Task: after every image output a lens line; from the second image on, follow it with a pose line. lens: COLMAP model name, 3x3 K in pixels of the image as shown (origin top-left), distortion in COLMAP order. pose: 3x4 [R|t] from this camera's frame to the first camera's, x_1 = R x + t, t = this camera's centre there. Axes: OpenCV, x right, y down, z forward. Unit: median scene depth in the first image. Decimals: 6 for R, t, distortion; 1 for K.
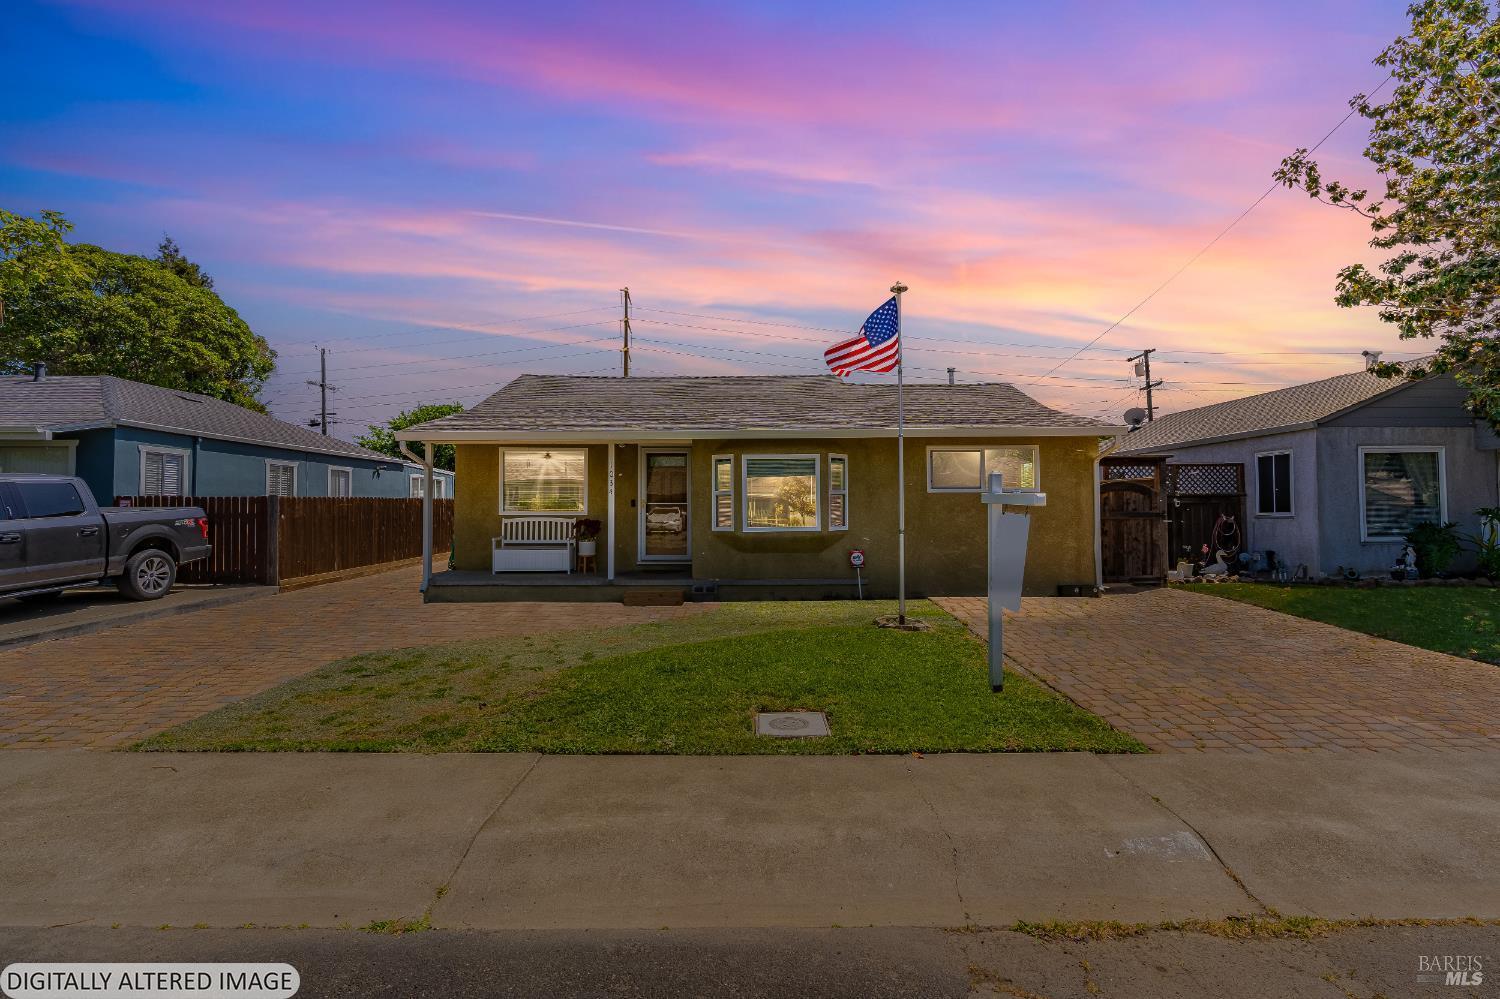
lens RADIAL K [[676.2, 0, 752.6], [0, 676.2, 493.0], [0, 0, 1]] dist [-0.007497, 0.000558]
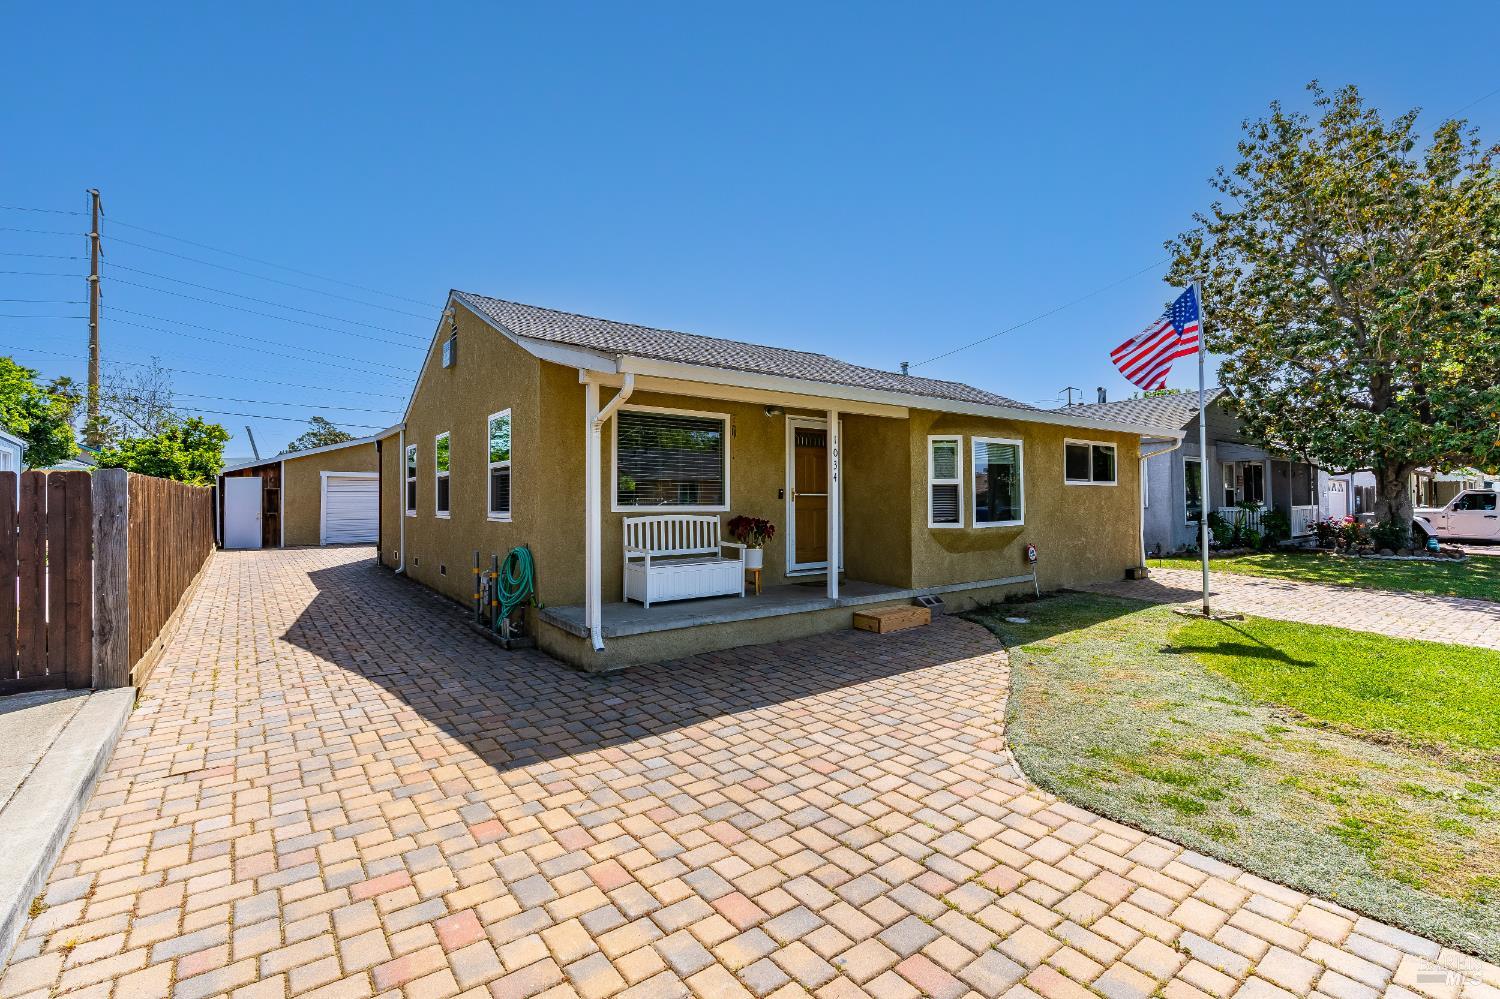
lens RADIAL K [[676.2, 0, 752.6], [0, 676.2, 493.0], [0, 0, 1]] dist [-0.007497, 0.000558]
pose [[0.801814, 0.006291, 0.597540, -0.702021], [-0.009756, 0.999949, 0.002563, 0.013610], [-0.597493, -0.007885, 0.801835, 0.468988]]
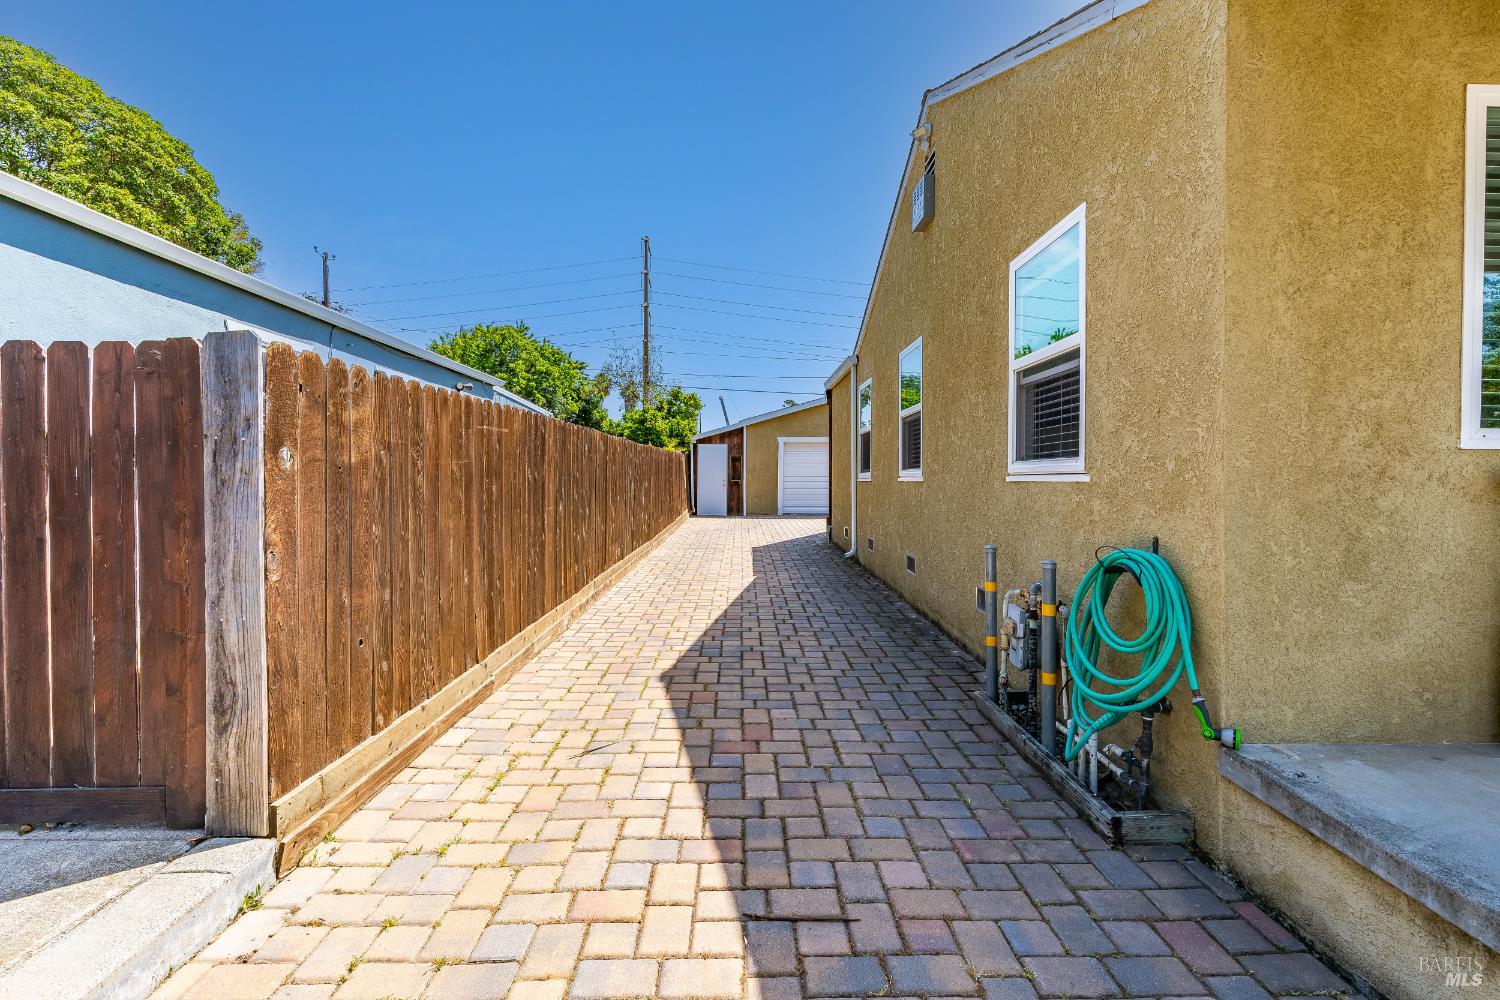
lens RADIAL K [[677.9, 0, 755.5], [0, 677.9, 484.7], [0, 0, 1]] dist [-0.004108, -0.000398]
pose [[0.999924, 0.002678, 0.012001, -0.627404], [-0.003044, 0.999526, 0.030640, 0.040942], [-0.011913, -0.030674, 0.999458, 0.893359]]
